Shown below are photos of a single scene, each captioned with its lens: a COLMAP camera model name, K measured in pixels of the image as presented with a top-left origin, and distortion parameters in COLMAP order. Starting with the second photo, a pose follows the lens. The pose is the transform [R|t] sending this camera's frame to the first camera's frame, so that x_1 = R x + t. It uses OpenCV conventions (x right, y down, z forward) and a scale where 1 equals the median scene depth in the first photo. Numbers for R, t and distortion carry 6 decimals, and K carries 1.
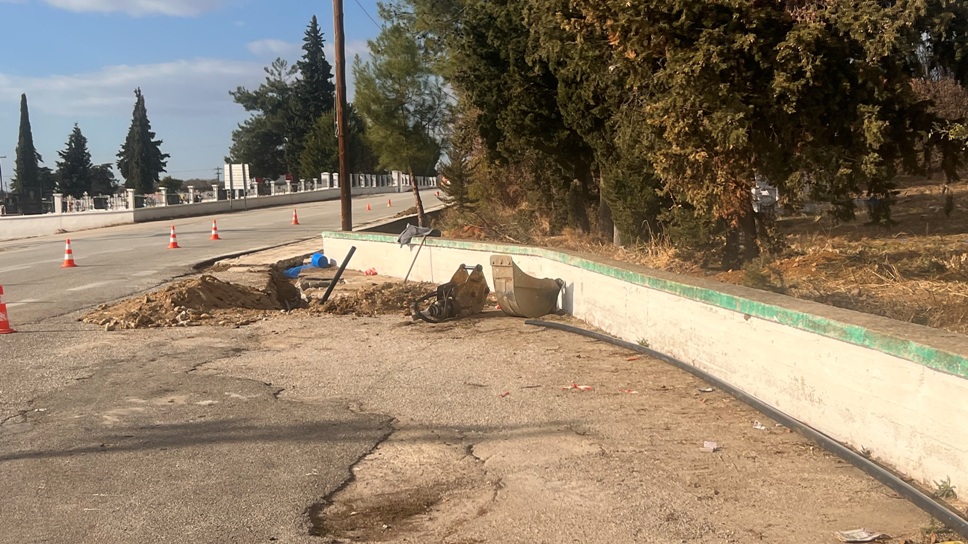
lens RADIAL K [[1296.6, 0, 484.1], [0, 1296.6, 273.0], [0, 0, 1]] dist [0.017886, 0.000000]
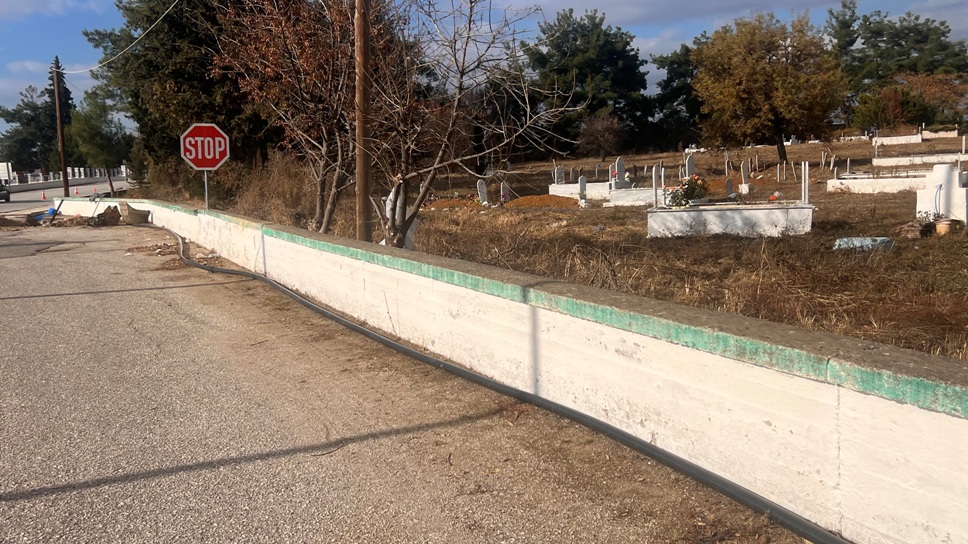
lens RADIAL K [[967.6, 0, 484.5], [0, 967.6, 268.8], [0, 0, 1]] dist [-0.012848, 0.000000]
pose [[0.961906, -0.035606, 0.271051, 0.024519], [0.027445, 0.999050, 0.033841, 0.010298], [-0.271998, -0.025113, 0.961970, -0.143154]]
